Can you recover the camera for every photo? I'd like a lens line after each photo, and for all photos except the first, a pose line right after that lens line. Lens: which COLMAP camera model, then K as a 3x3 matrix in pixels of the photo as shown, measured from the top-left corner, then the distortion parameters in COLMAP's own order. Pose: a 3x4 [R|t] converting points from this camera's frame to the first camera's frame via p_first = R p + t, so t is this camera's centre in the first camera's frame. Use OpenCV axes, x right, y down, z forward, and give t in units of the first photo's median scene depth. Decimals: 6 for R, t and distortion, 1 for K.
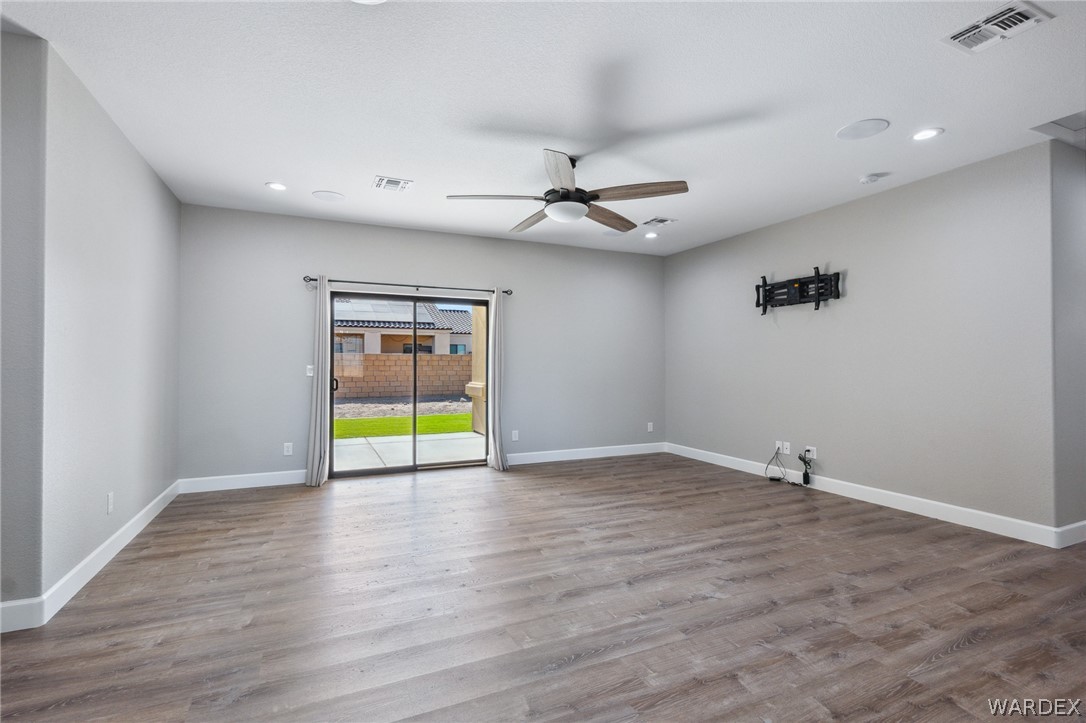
lens RADIAL K [[505.3, 0, 543.0], [0, 505.3, 361.5], [0, 0, 1]] dist [0.000845, -0.000267]
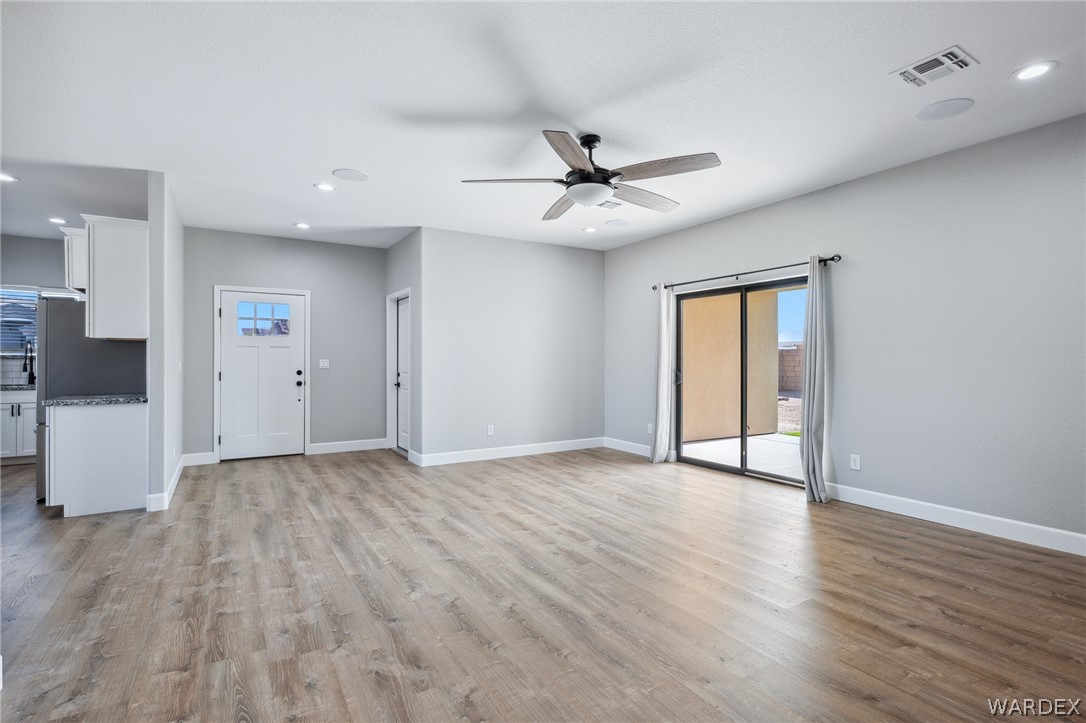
lens RADIAL K [[518.5, 0, 542.4], [0, 518.5, 365.5], [0, 0, 1]] dist [0.001803, 0.000586]
pose [[0.119154, 0.009245, -0.992833, 0.889448], [0.007374, 0.999921, 0.010196, 0.005467], [0.992848, -0.008536, 0.119076, 0.728171]]
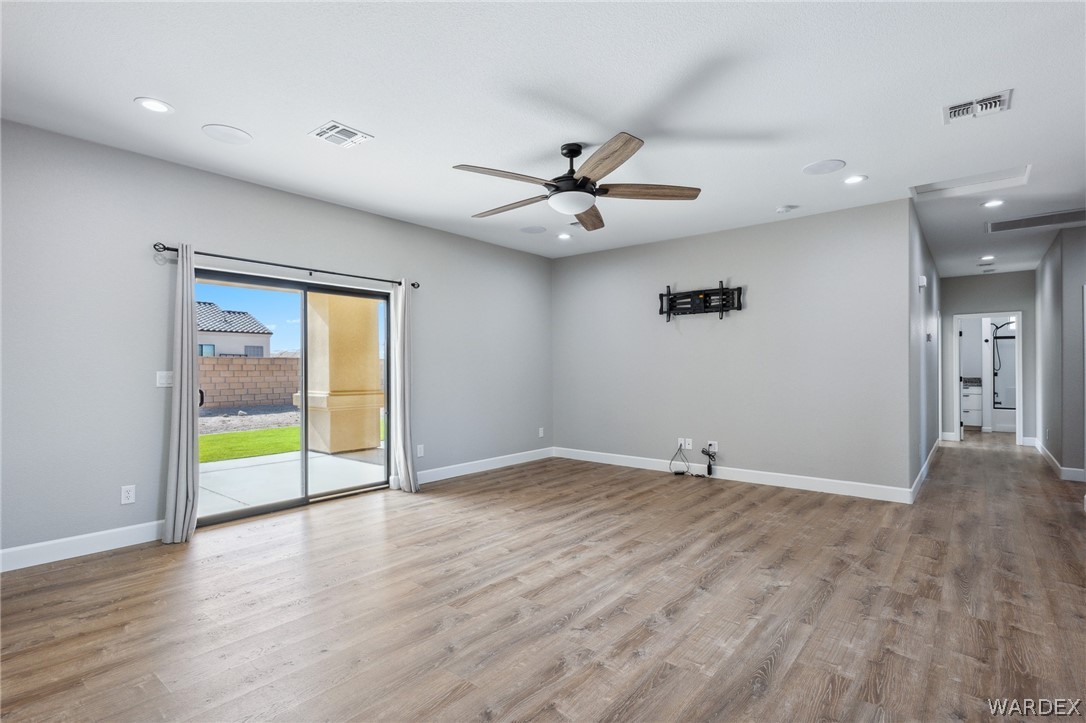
lens RADIAL K [[522.6, 0, 544.4], [0, 522.6, 372.0], [0, 0, 1]] dist [0.001567, -0.000733]
pose [[0.899397, -0.006842, 0.437079, -0.379312], [0.001381, 0.999917, 0.012810, -0.000316], [-0.437130, -0.010918, 0.899332, 0.147617]]
